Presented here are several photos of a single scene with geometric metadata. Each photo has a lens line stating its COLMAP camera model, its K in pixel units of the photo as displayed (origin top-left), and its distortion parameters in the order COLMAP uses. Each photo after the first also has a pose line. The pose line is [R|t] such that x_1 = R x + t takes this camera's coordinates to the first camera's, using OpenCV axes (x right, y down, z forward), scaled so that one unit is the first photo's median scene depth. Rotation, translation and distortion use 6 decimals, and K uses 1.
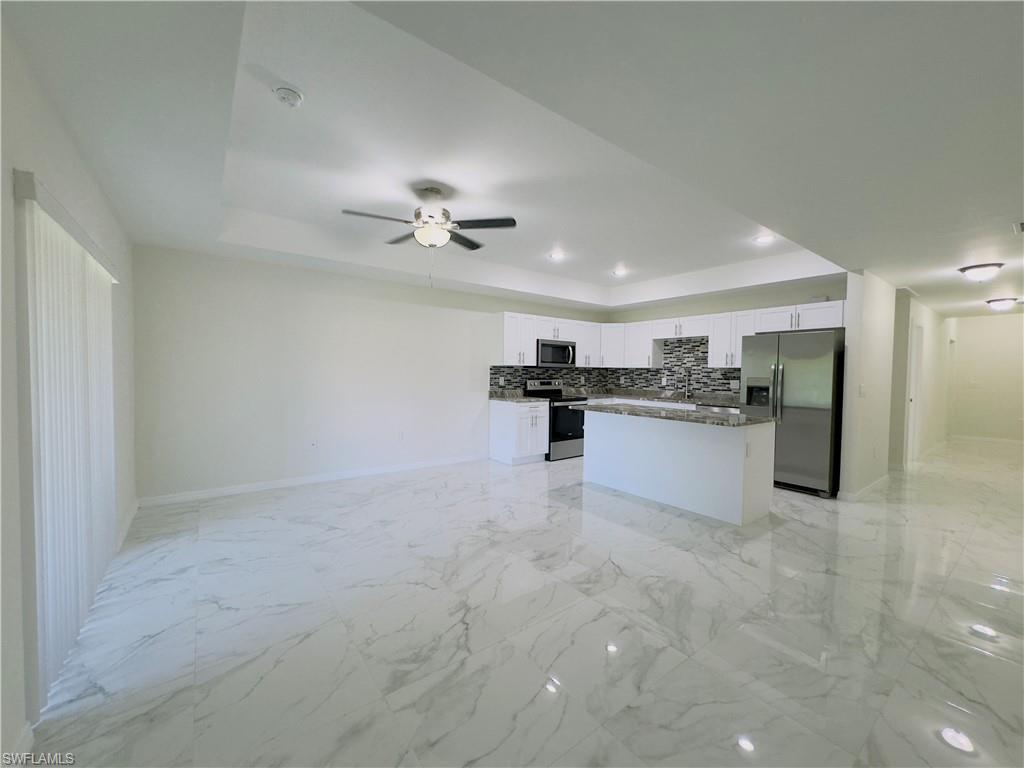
lens RADIAL K [[408.2, 0, 514.0], [0, 408.2, 385.7], [0, 0, 1]] dist [-0.001769, -0.000141]
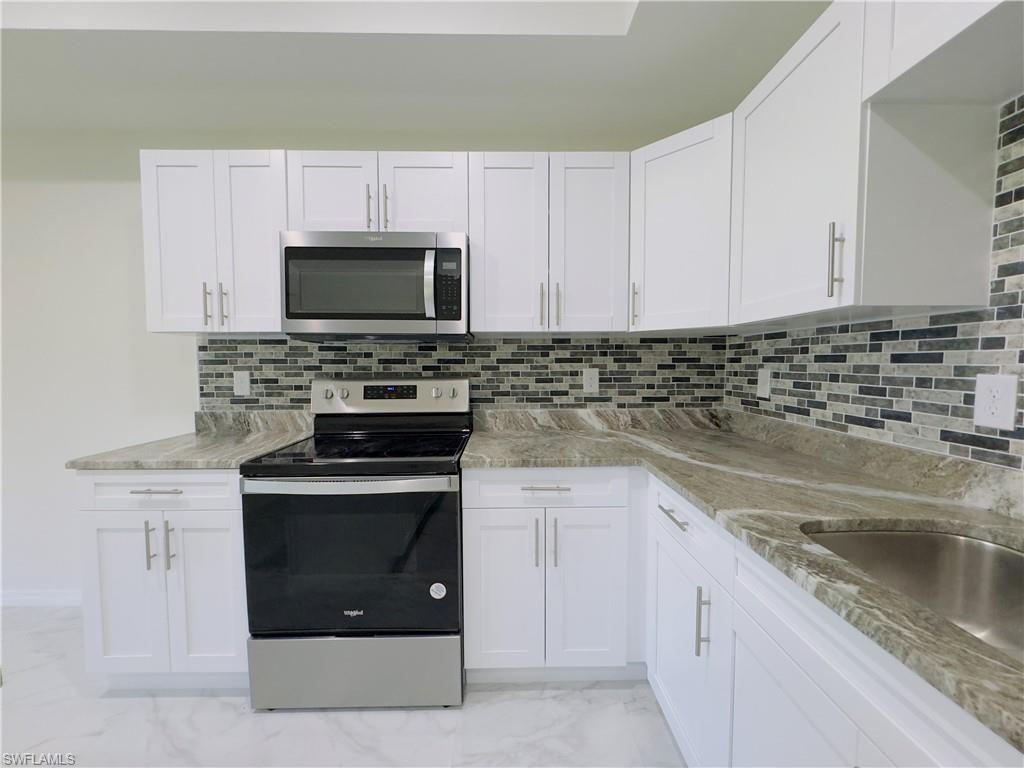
lens RADIAL K [[408.2, 0, 510.8], [0, 408.2, 384.0], [0, 0, 1]] dist [-0.001769, -0.000141]
pose [[0.798976, 0.017350, -0.601113, 0.333913], [-0.009763, 0.999826, 0.015881, -0.017429], [0.601284, -0.006820, 0.799006, 0.825832]]
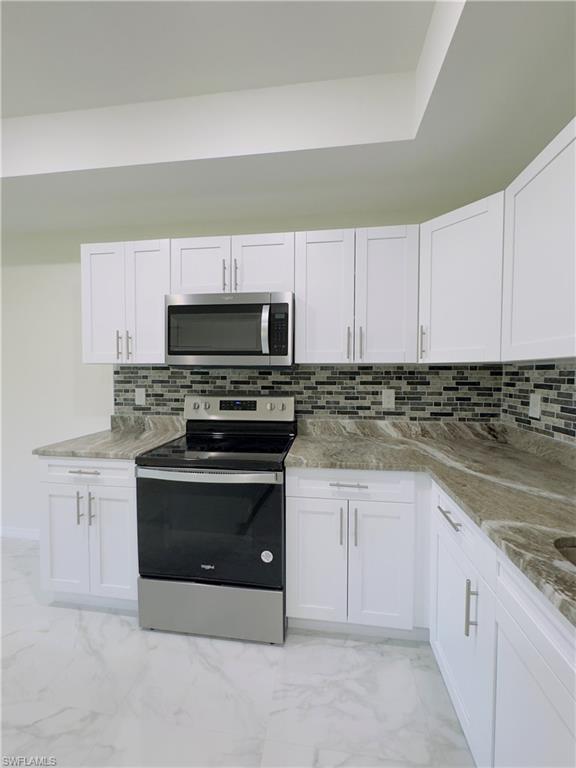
lens RADIAL K [[306.2, 0, 288.4], [0, 306.2, 382.7], [0, 0, 1]] dist [-0.001769, -0.000141]
pose [[0.701362, 0.013730, -0.712673, 0.341478], [-0.019800, 0.999804, -0.000224, -0.030087], [0.712530, 0.014268, 0.701496, 0.829304]]
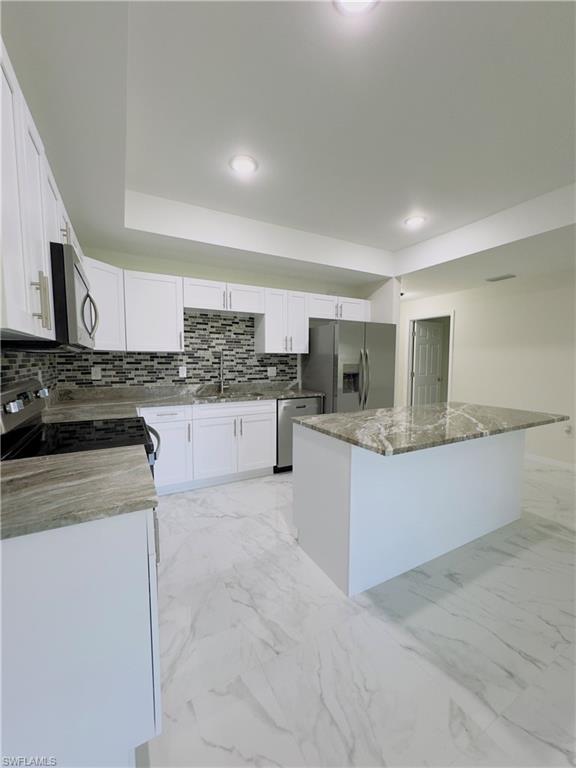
lens RADIAL K [[306.2, 0, 288.8], [0, 306.2, 382.9], [0, 0, 1]] dist [-0.001769, -0.000141]
pose [[0.160201, -0.087794, 0.983172, -0.119435], [0.032665, 0.995963, 0.083614, -0.030679], [-0.986544, 0.018720, 0.162422, 0.774485]]
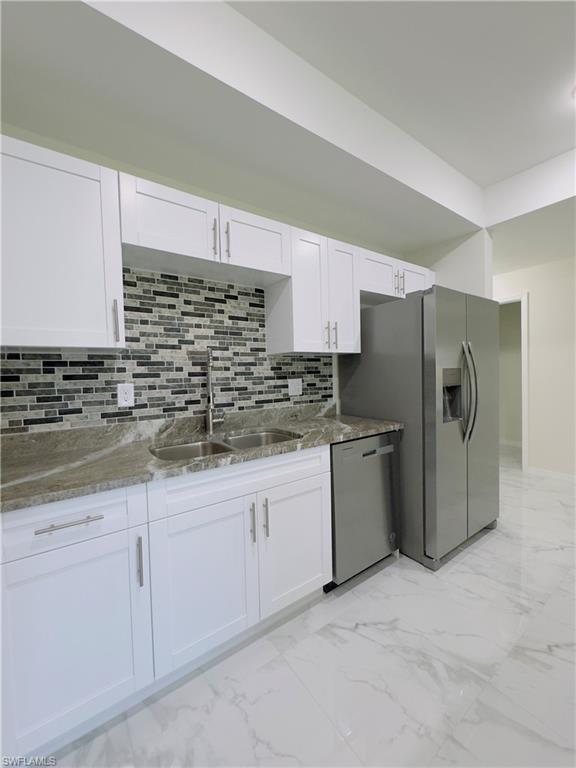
lens RADIAL K [[306.2, 0, 289.1], [0, 306.2, 382.7], [0, 0, 1]] dist [-0.001769, -0.000141]
pose [[0.039495, -0.047400, 0.998095, 0.138777], [0.061573, 0.997091, 0.044916, -0.023954], [-0.997321, 0.059682, 0.042299, 0.901528]]
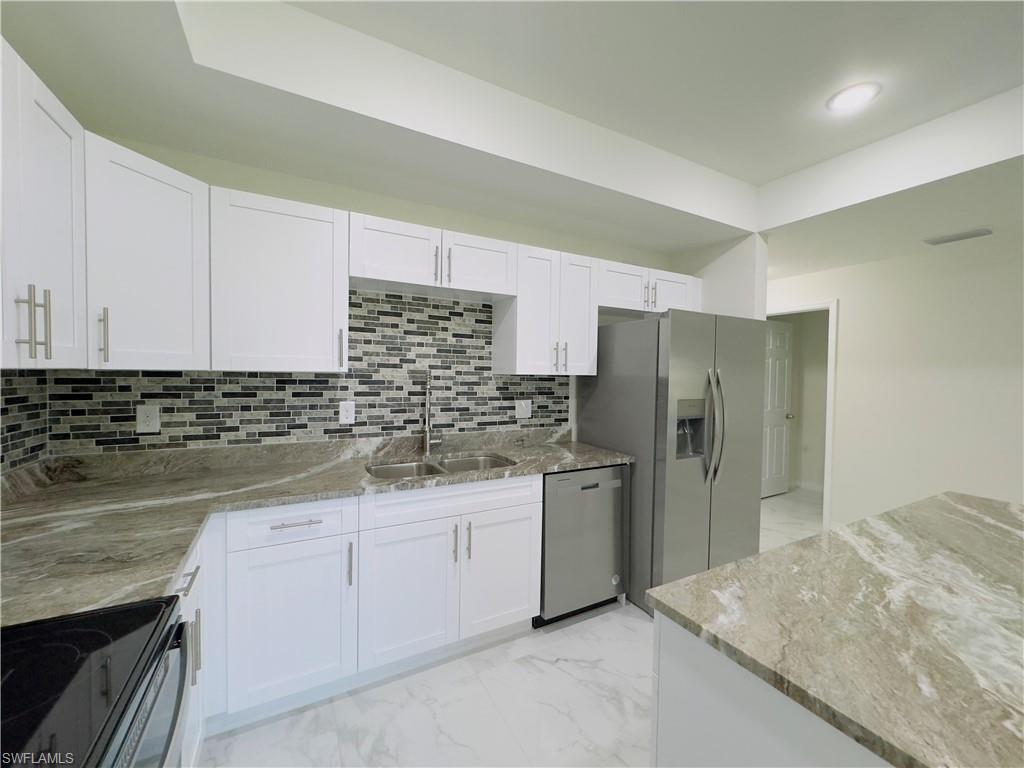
lens RADIAL K [[408.2, 0, 512.6], [0, 408.2, 384.5], [0, 0, 1]] dist [-0.001769, -0.000141]
pose [[0.159260, -0.037617, 0.986520, 0.064251], [0.021322, 0.999172, 0.034658, -0.043792], [-0.987006, 0.015515, 0.159931, 0.851480]]
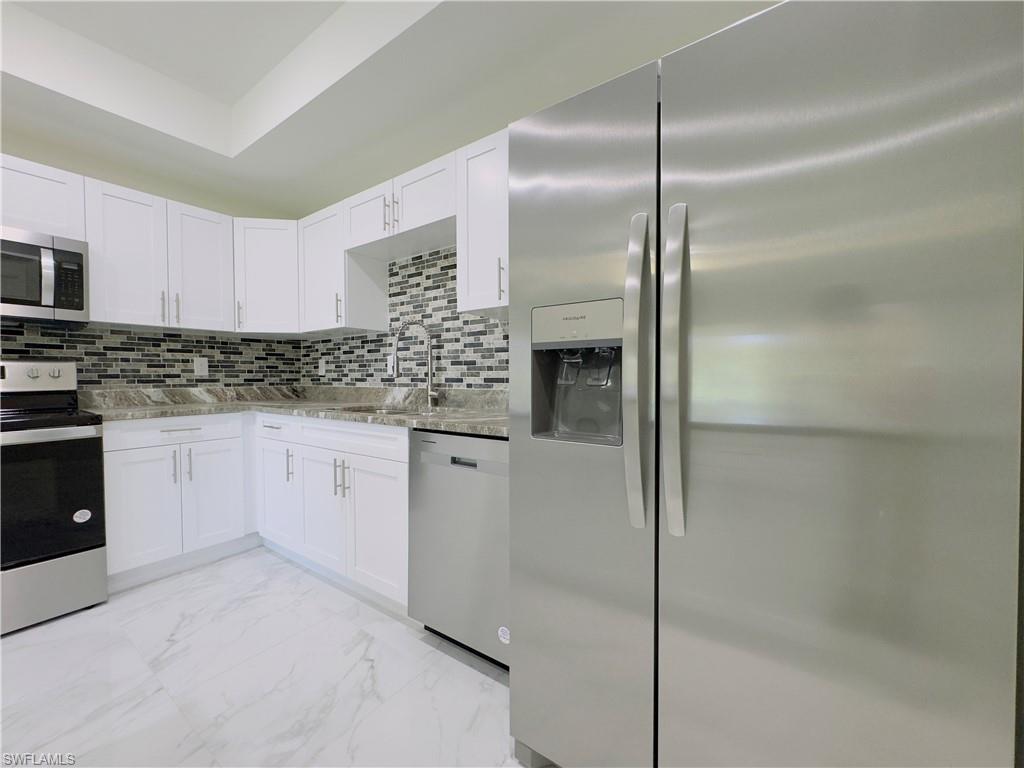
lens RADIAL K [[408.2, 0, 510.1], [0, 408.2, 384.6], [0, 0, 1]] dist [-0.001769, -0.000141]
pose [[0.958244, -0.022116, 0.285094, 0.382015], [0.026831, 0.999560, -0.012640, 0.018074], [-0.284689, 0.019761, 0.958416, 0.610406]]
